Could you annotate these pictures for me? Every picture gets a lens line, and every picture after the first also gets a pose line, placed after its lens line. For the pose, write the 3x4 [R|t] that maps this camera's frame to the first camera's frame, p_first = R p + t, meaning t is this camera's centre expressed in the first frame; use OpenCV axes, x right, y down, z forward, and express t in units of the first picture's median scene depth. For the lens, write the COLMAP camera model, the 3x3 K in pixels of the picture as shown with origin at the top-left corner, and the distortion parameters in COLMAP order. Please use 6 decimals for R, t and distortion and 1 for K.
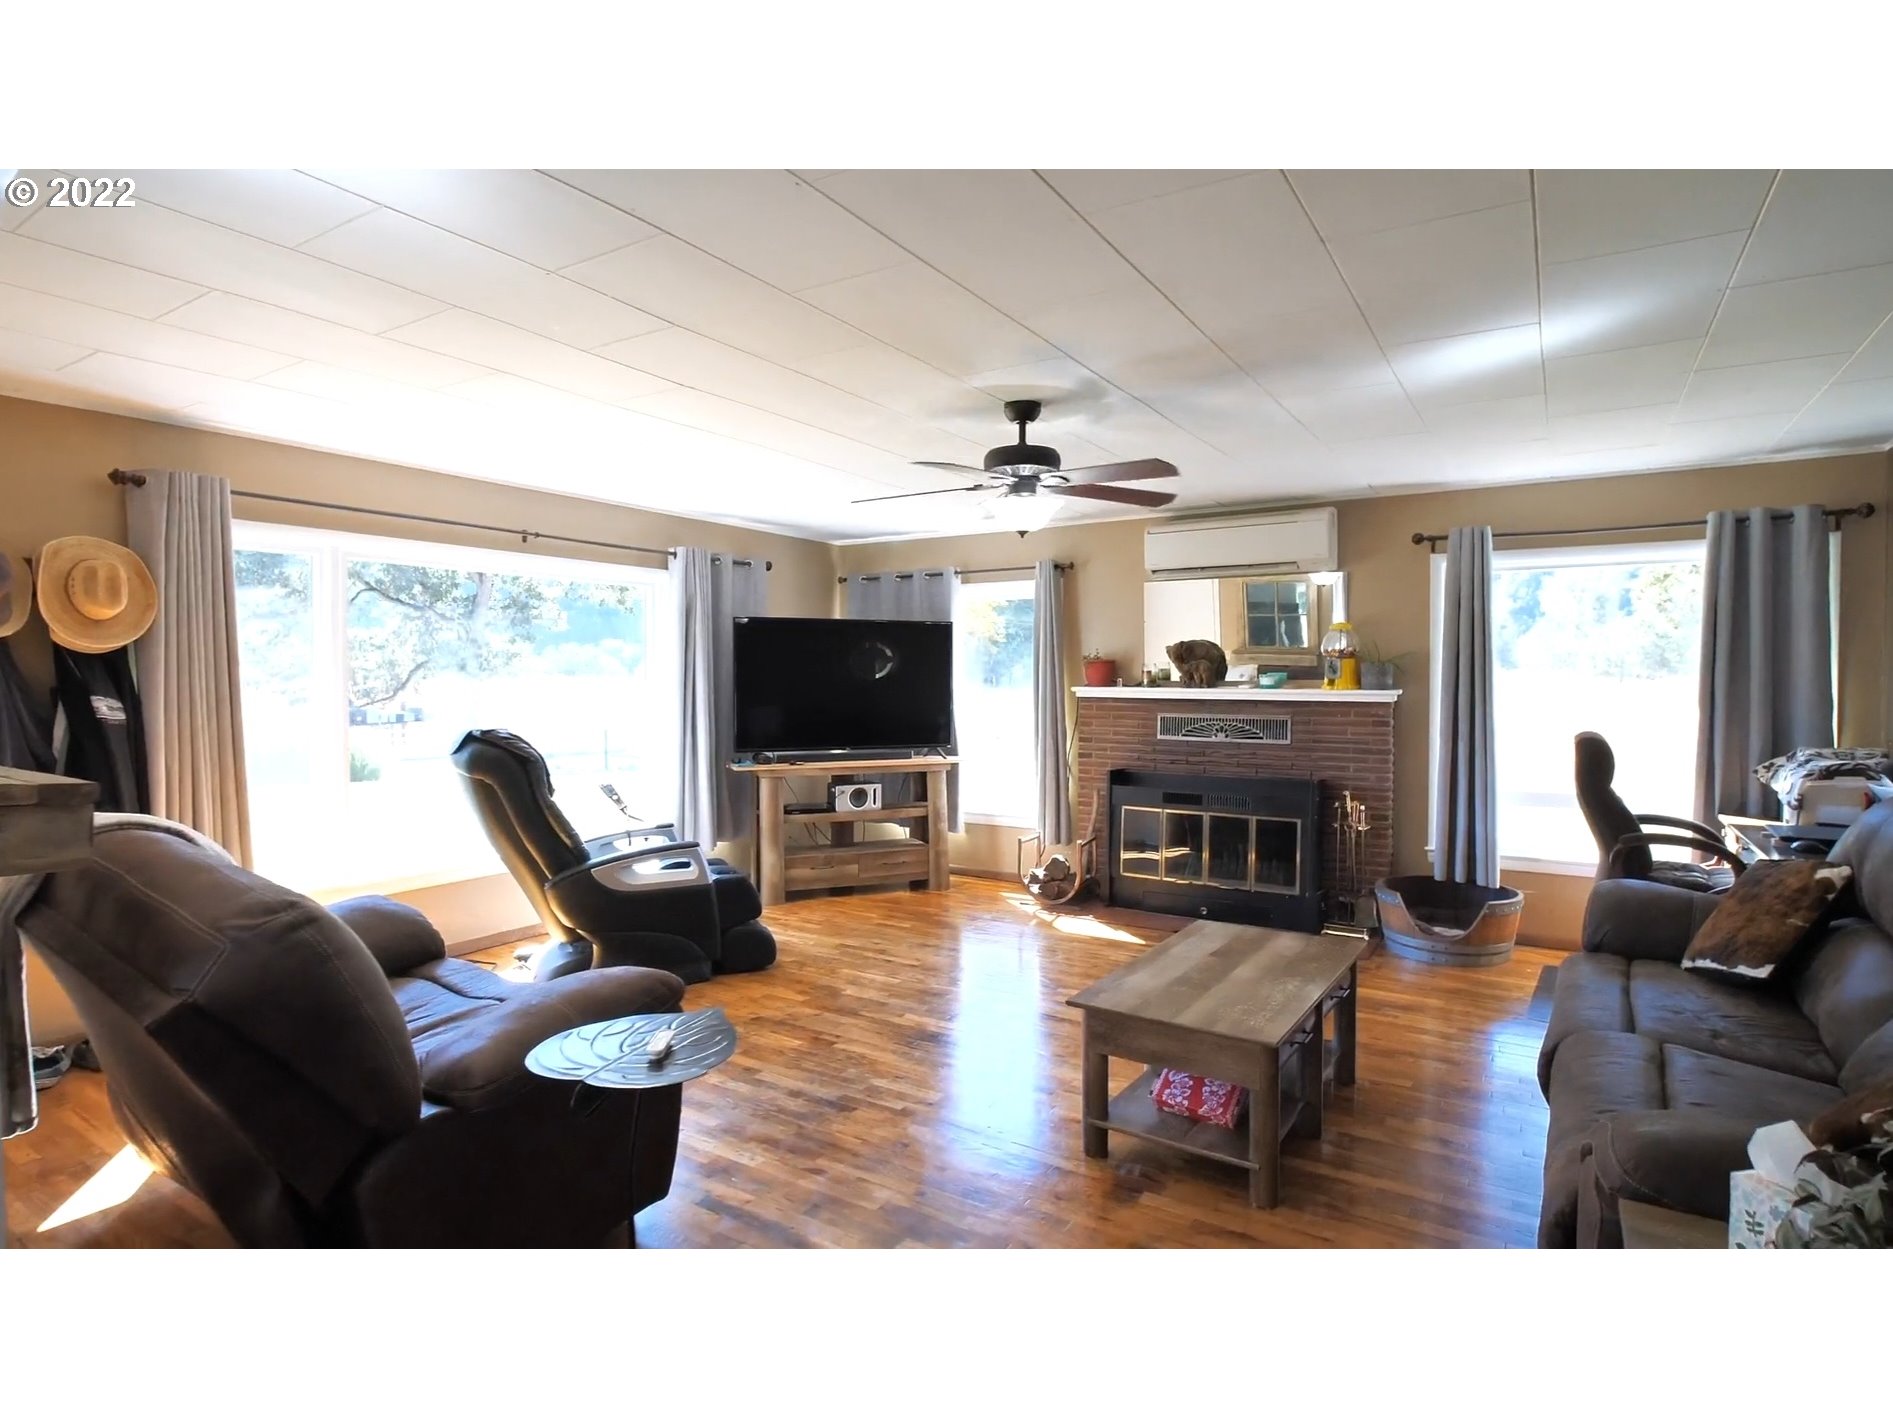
lens RADIAL K [[982.9, 0, 950.8], [0, 982.9, 707.2], [0, 0, 1]] dist [-0.005024, -0.001879]
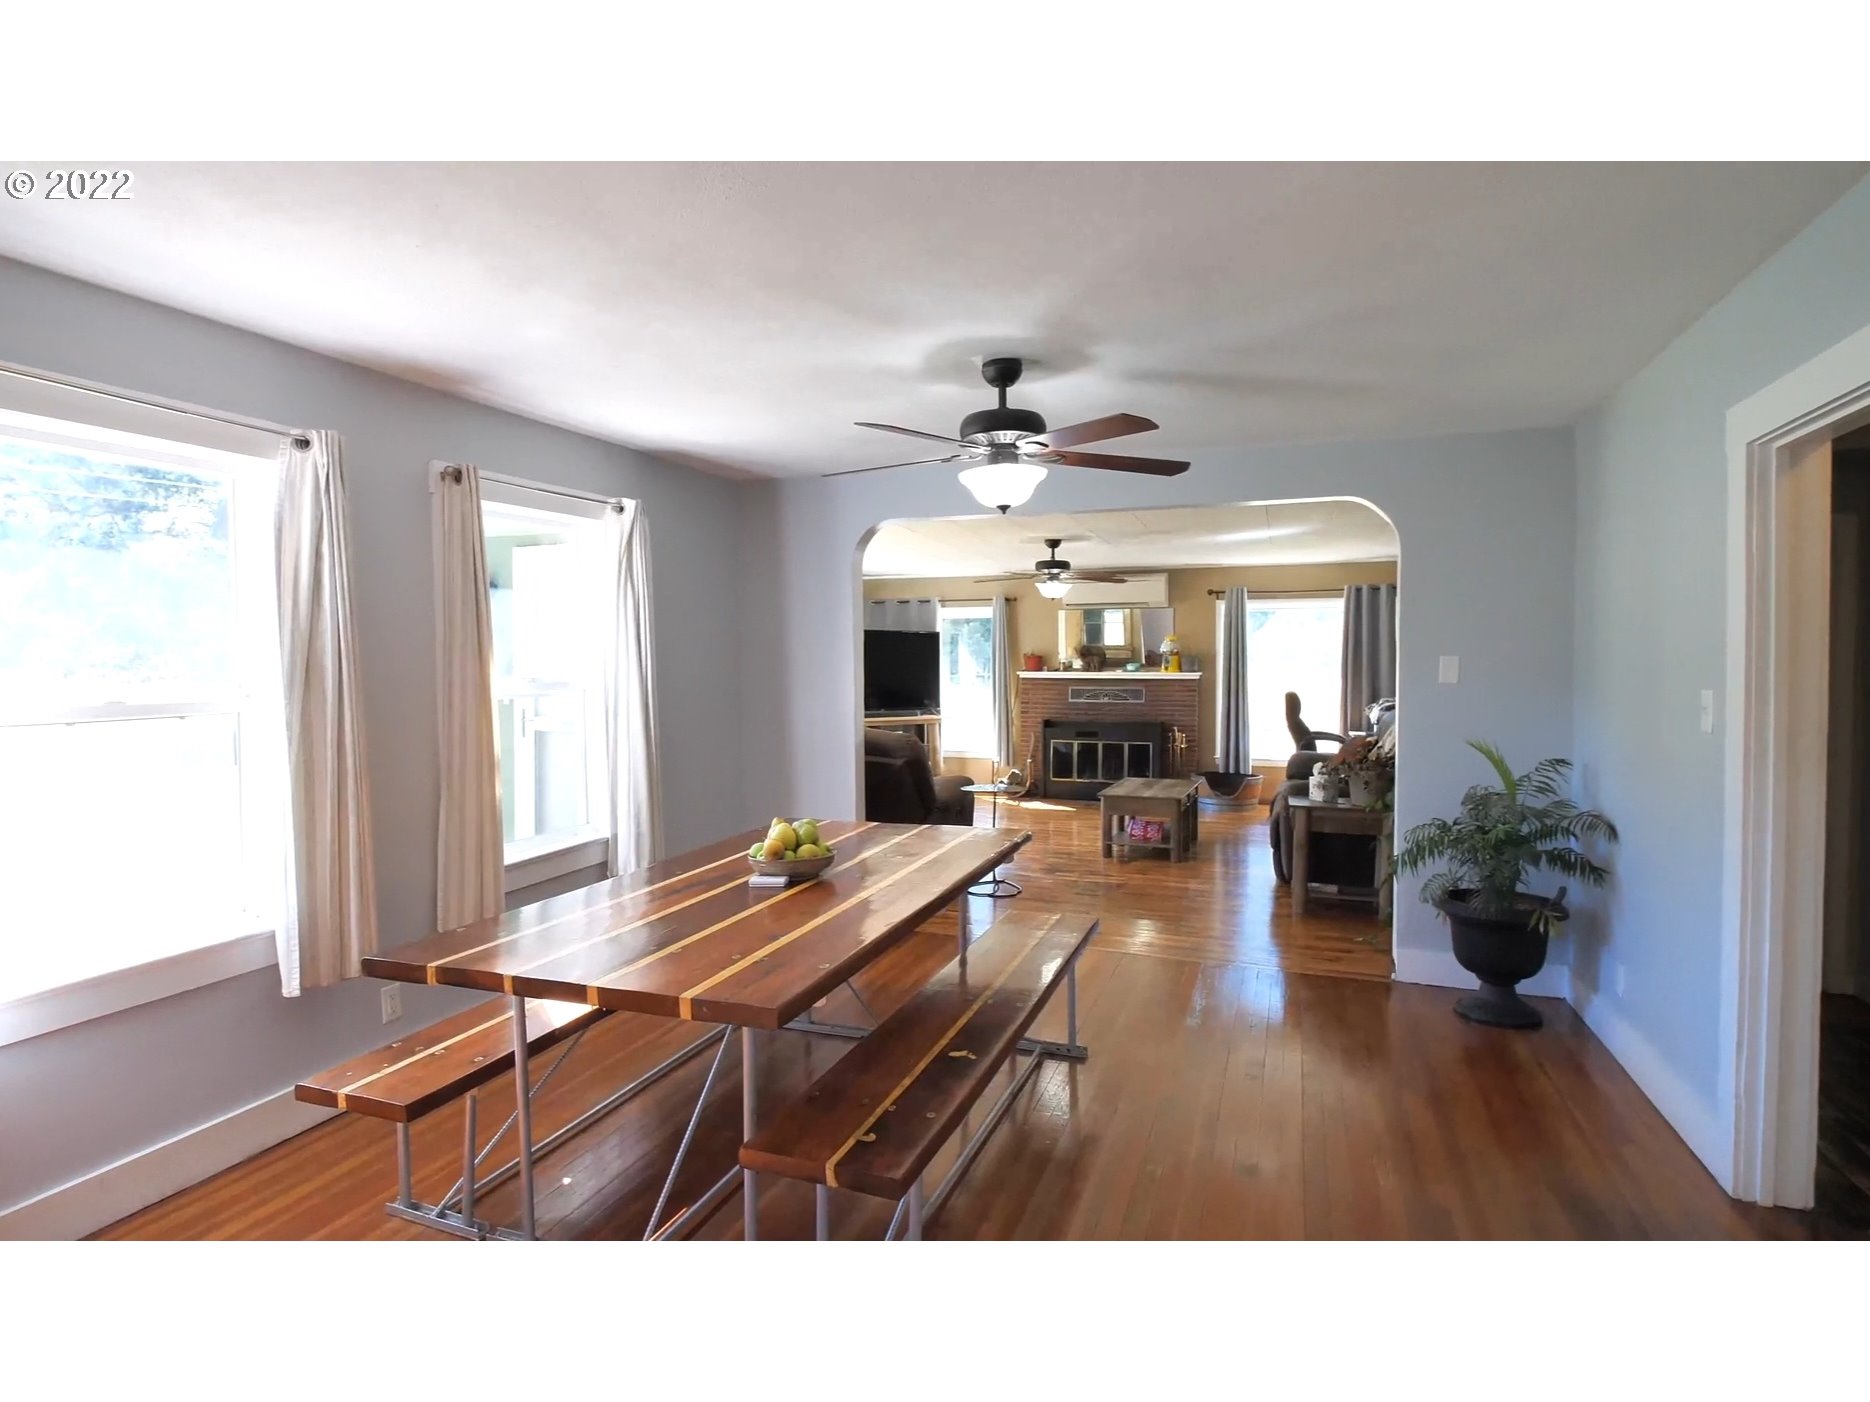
lens RADIAL K [[970.9, 0, 932.1], [0, 970.9, 703.3], [0, 0, 1]] dist [-0.005024, -0.001879]
pose [[0.979607, -0.008664, 0.200734, -0.405479], [0.007151, 0.999940, 0.008261, 0.021964], [-0.200794, -0.006657, 0.979611, -0.688776]]
